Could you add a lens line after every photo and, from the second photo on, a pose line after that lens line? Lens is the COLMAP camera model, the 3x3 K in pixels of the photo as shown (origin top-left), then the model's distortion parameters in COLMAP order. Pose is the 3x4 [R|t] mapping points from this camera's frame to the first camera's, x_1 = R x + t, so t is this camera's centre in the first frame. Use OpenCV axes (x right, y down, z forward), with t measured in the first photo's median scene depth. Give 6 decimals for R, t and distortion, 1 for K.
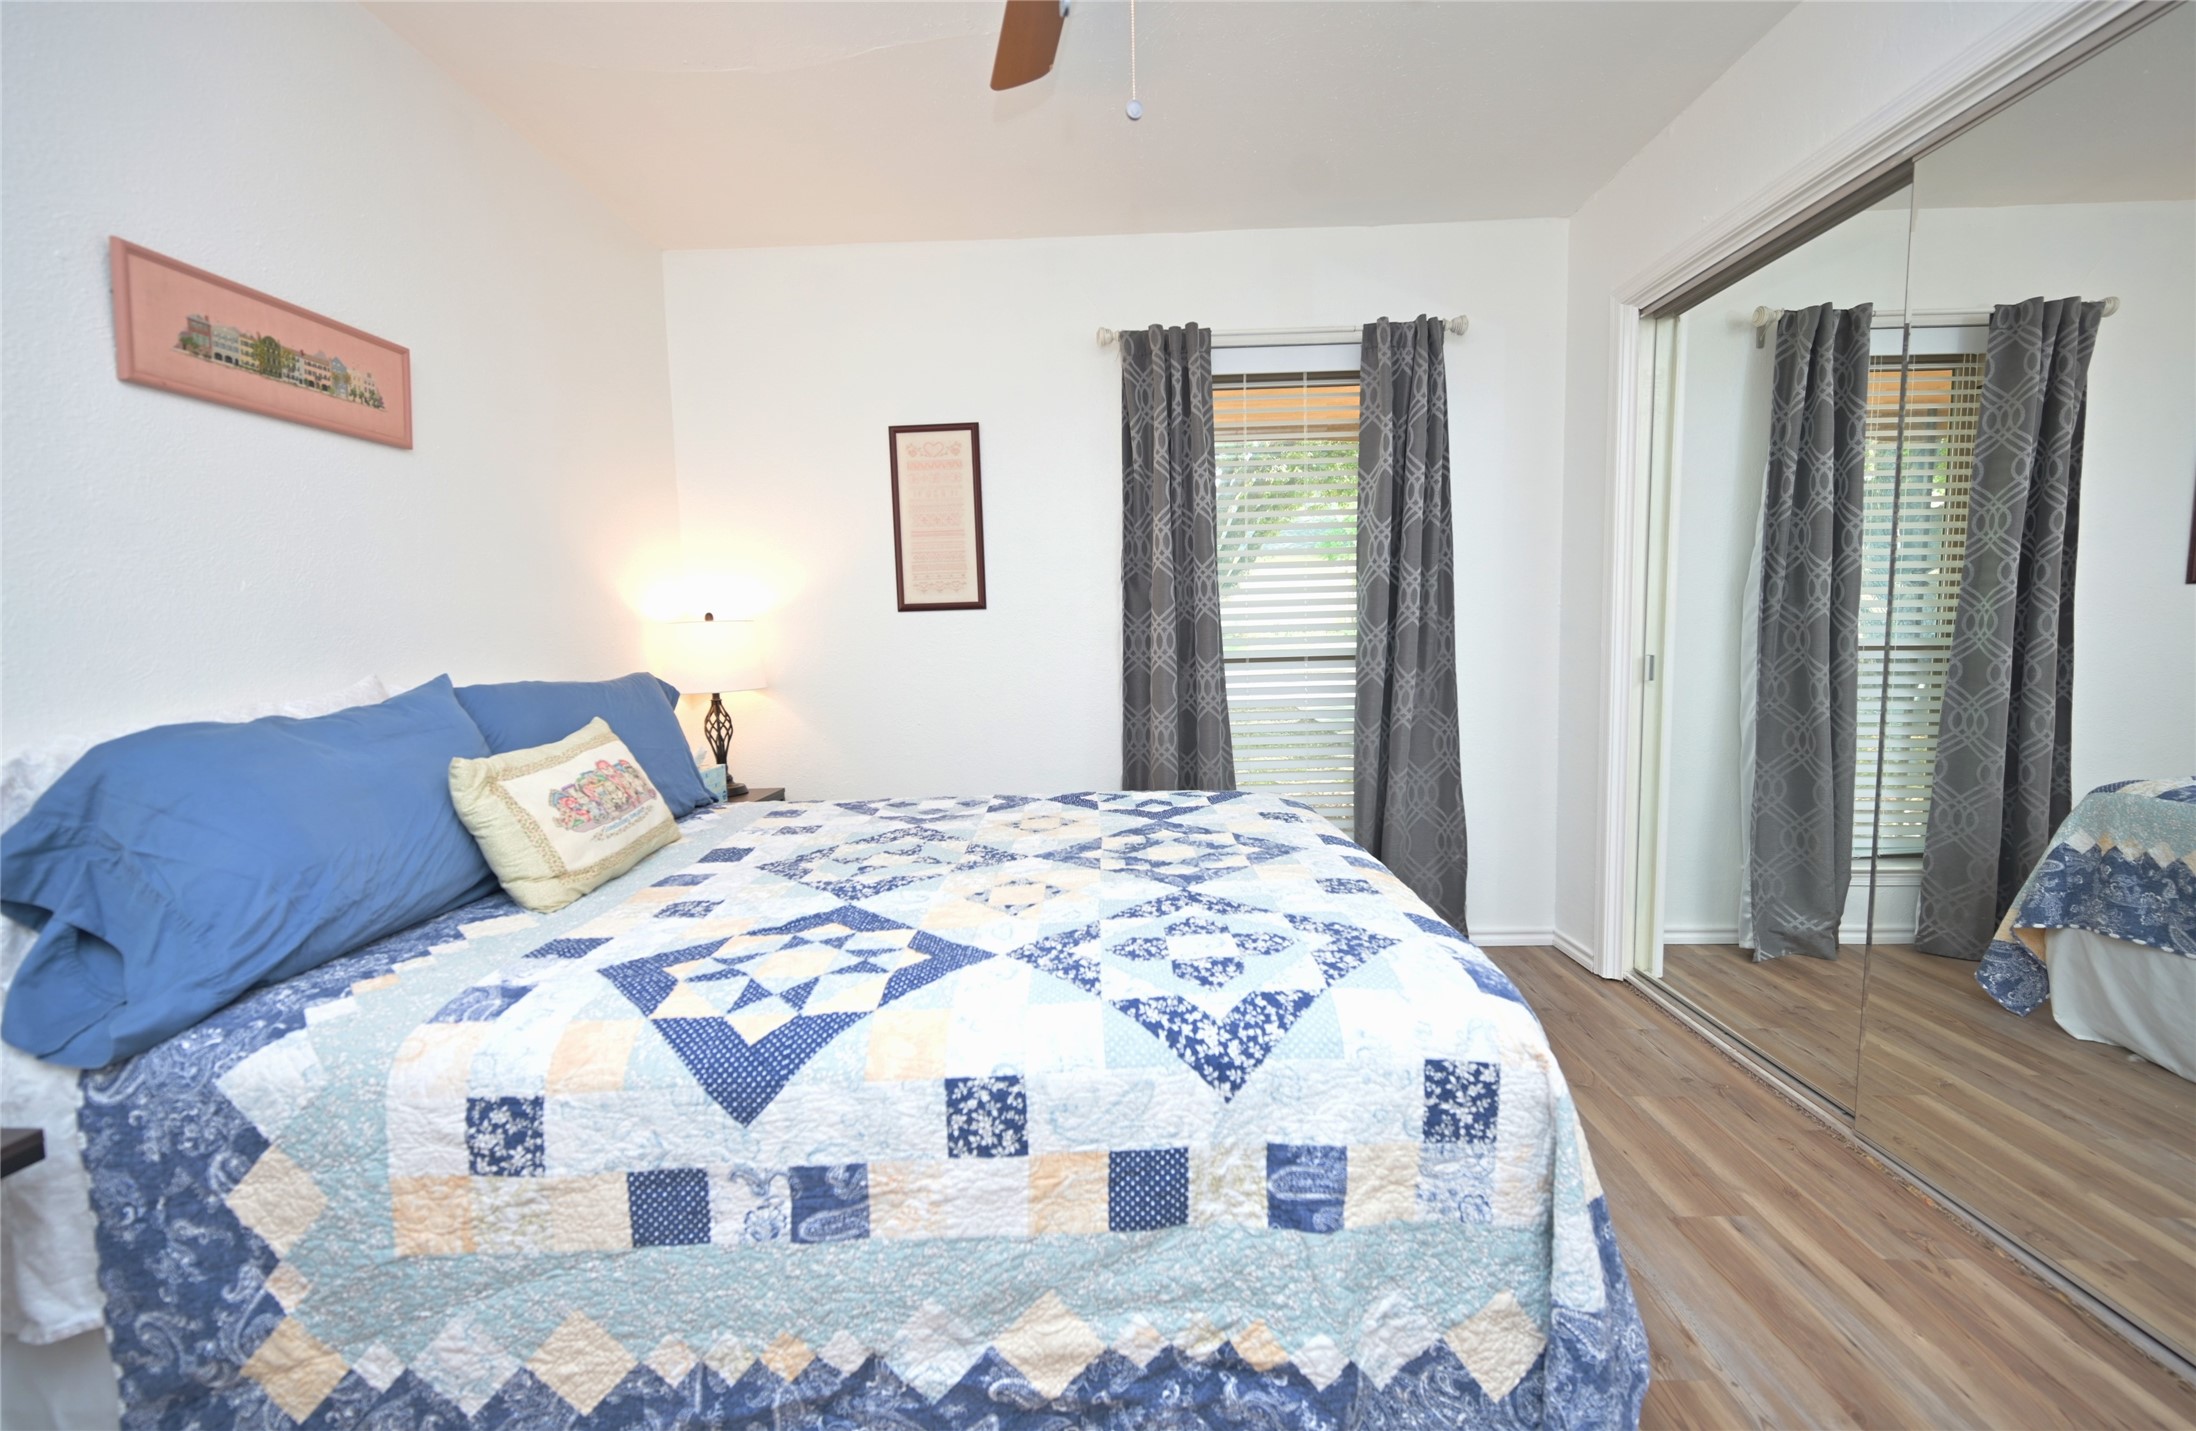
lens RADIAL K [[896.8, 0, 1098.0], [0, 896.8, 715.5], [0, 0, 1]] dist [-0.000546, -0.000050]
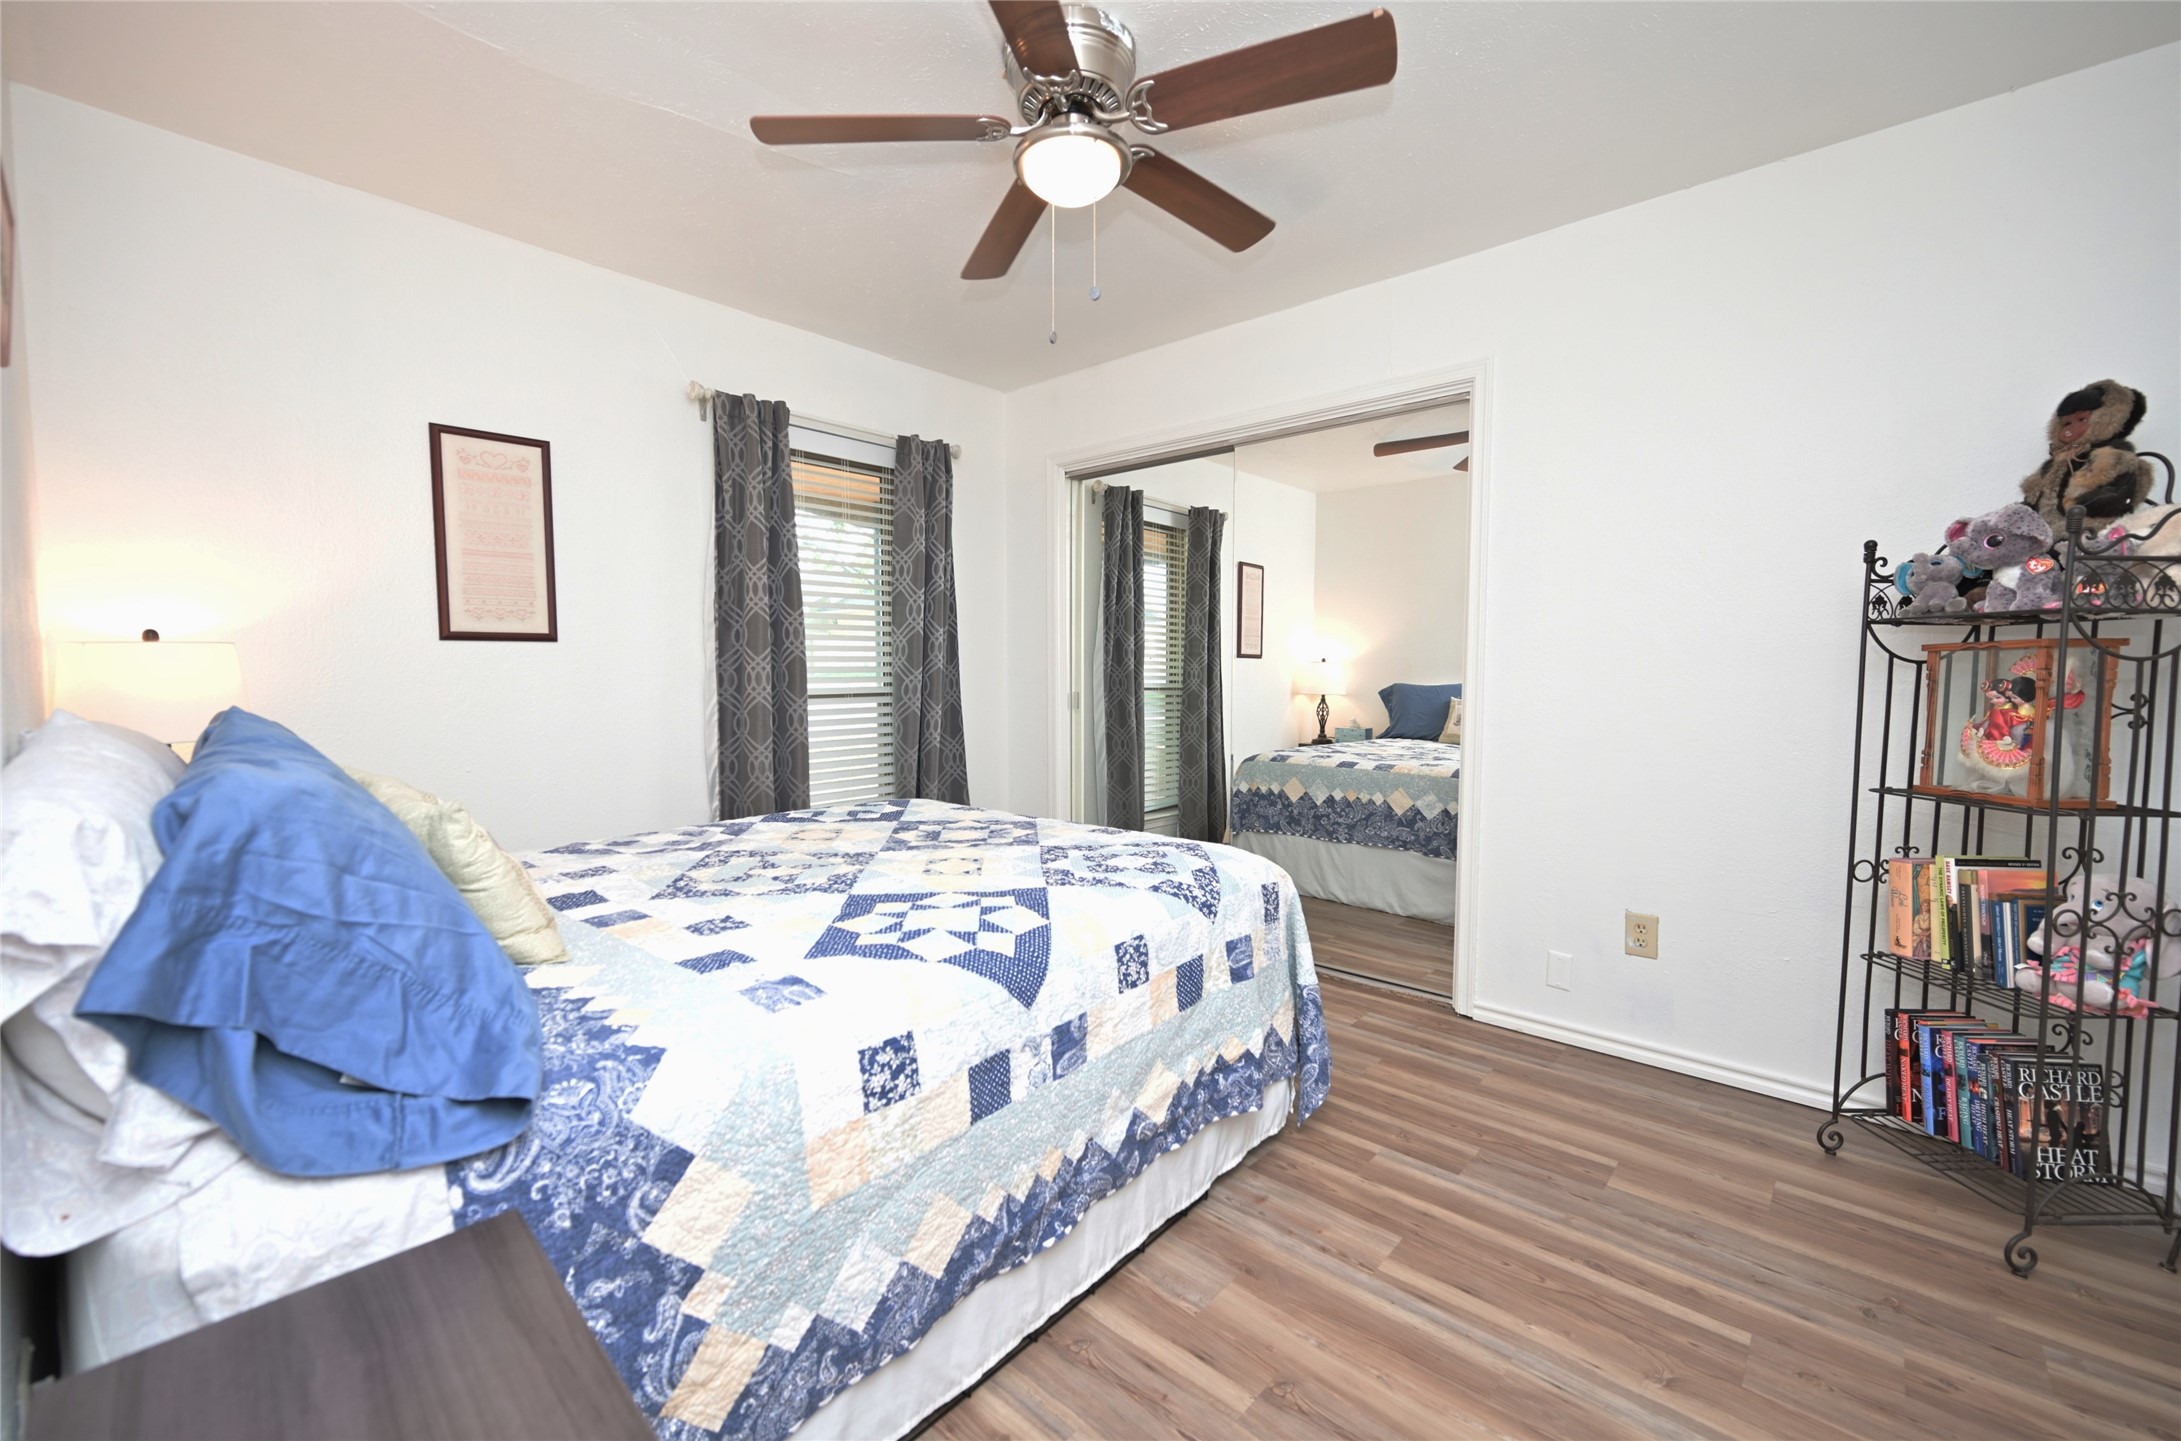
lens RADIAL K [[882.4, 0, 1090.5], [0, 882.4, 720.5], [0, 0, 1]] dist [-0.001957, -0.000078]
pose [[0.646511, -0.021618, 0.762598, -1.374324], [0.055411, 0.998289, -0.018677, 0.029722], [-0.760890, 0.054331, 0.646603, -0.009466]]
